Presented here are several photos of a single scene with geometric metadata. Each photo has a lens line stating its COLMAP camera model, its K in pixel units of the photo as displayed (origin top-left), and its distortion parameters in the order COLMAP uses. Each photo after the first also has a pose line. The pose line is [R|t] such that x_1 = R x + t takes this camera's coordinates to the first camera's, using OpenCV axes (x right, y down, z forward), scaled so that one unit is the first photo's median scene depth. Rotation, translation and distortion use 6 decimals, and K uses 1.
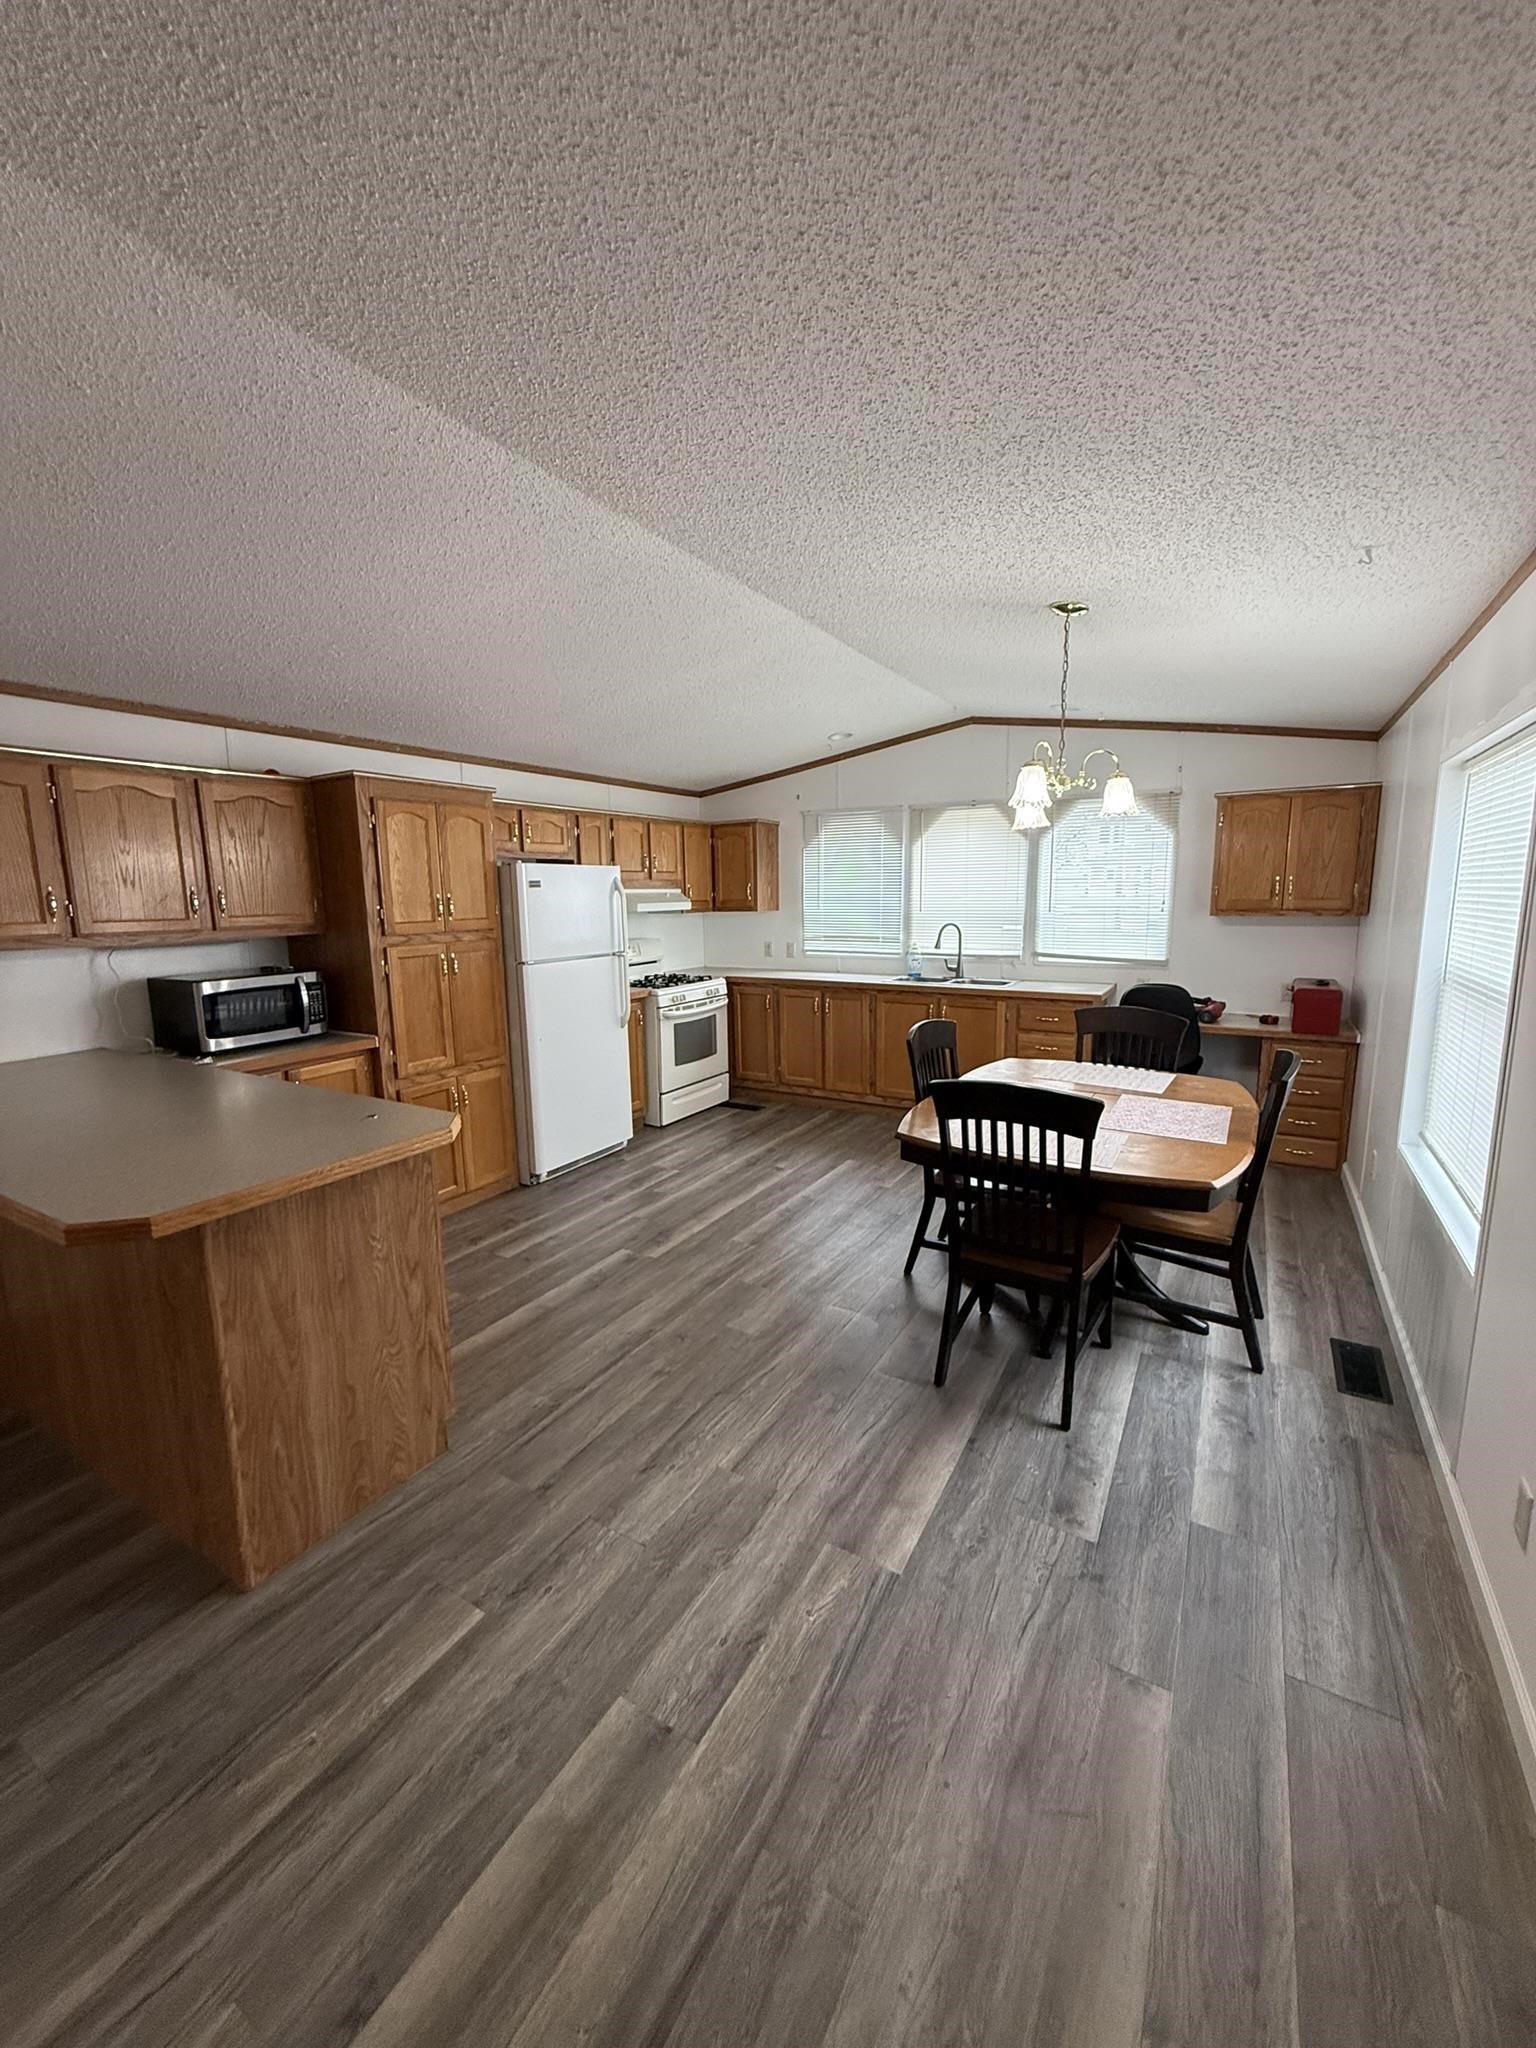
lens RADIAL K [[816.9, 0, 772.1], [0, 816.9, 1014.7], [0, 0, 1]] dist [0.000411, 0.000110]
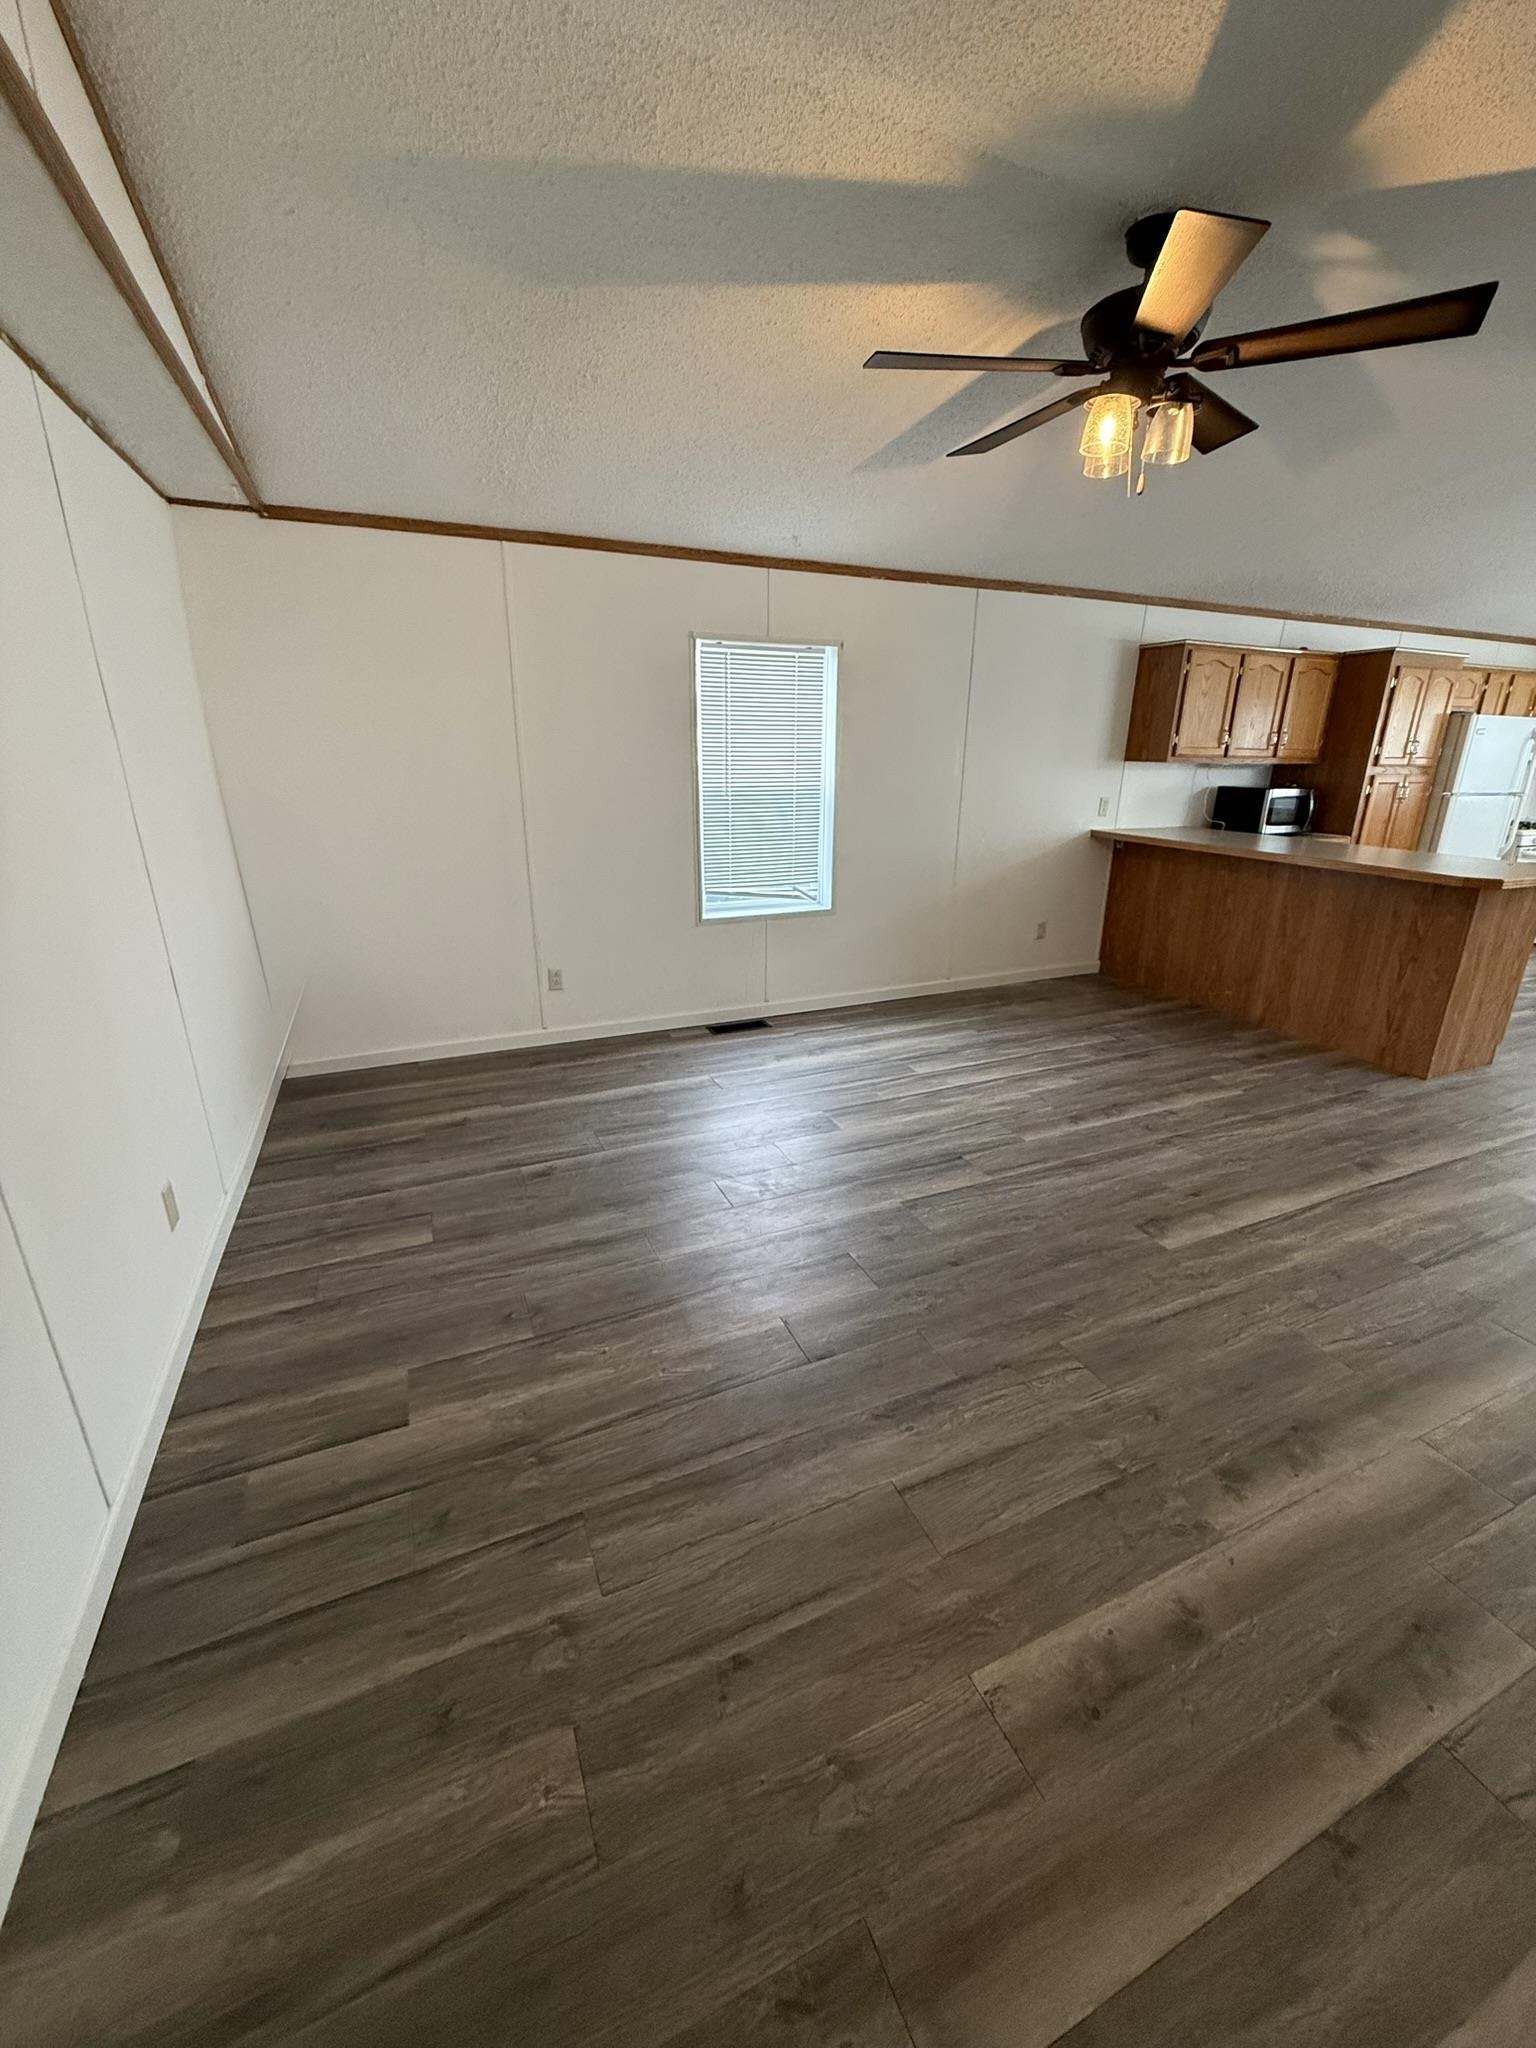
lens RADIAL K [[816.9, 0, 769.3], [0, 816.9, 1016.2], [0, 0, 1]] dist [0.000411, 0.000110]
pose [[0.808116, 0.208347, -0.550944, -0.476726], [-0.112692, 0.972762, 0.202569, 0.170868], [0.578142, -0.101612, 0.809584, -0.887735]]
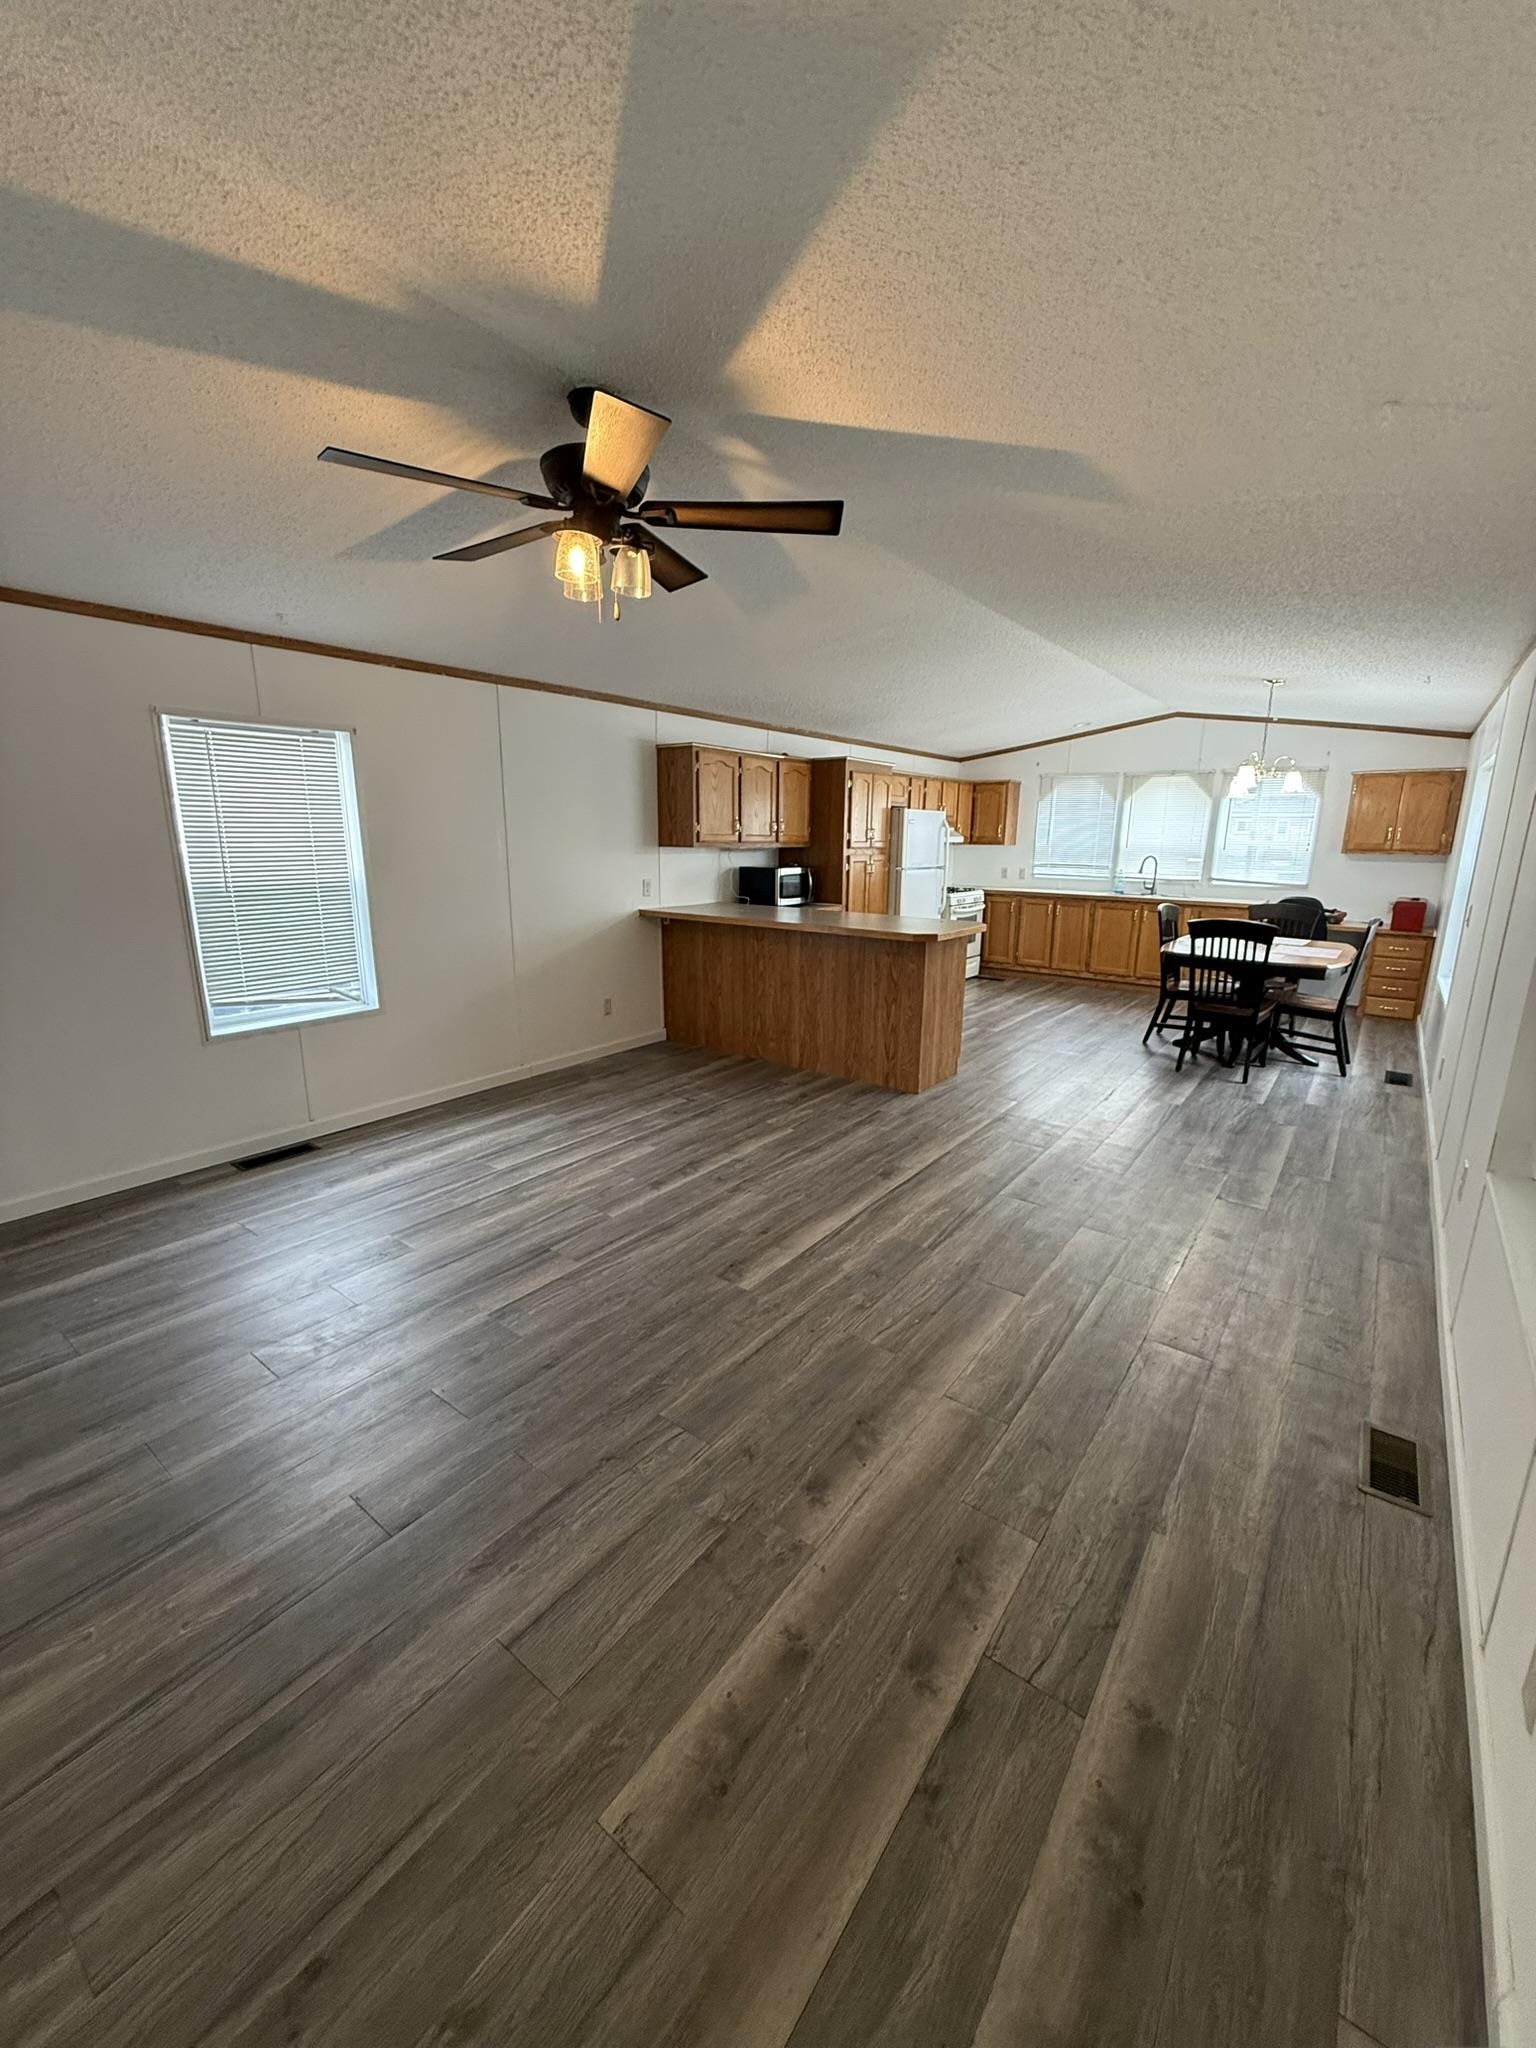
lens RADIAL K [[816.9, 0, 770.8], [0, 816.9, 1016.1], [0, 0, 1]] dist [0.000411, 0.000110]
pose [[0.992473, 0.050495, -0.111572, -0.448852], [-0.042740, 0.996572, 0.070835, 0.159484], [0.114767, -0.065533, 0.991229, -0.875789]]
